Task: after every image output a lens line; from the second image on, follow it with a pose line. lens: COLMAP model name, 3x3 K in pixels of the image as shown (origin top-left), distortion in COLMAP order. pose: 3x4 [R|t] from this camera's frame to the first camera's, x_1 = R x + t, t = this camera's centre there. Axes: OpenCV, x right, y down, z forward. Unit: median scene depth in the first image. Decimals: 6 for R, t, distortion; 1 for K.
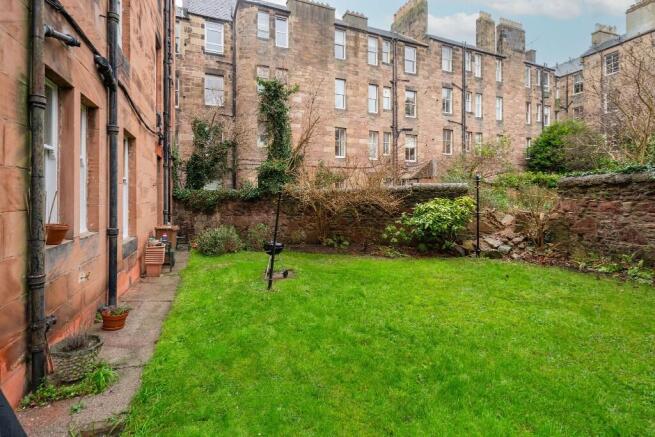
lens RADIAL K [[299.2, 0, 305.7], [0, 299.2, 194.1], [0, 0, 1]] dist [-0.004766, 0.001383]
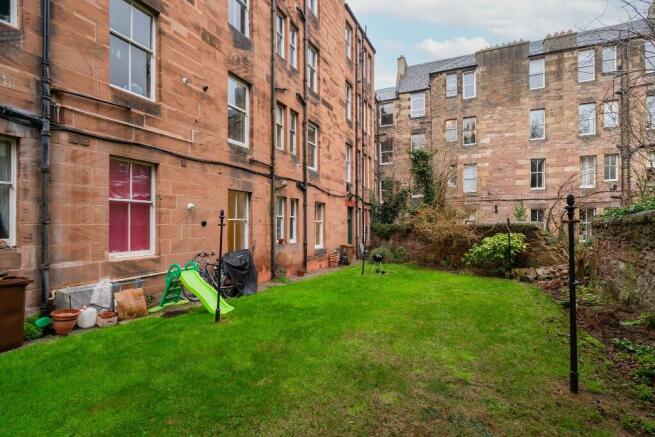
lens RADIAL K [[299.2, 0, 329.8], [0, 299.2, 221.3], [0, 0, 1]] dist [-0.004766, 0.001383]
pose [[0.698251, -0.003432, -0.715845, 0.348905], [0.001362, 0.999993, -0.003466, -0.015280], [0.715852, 0.001445, 0.698250, -0.175465]]
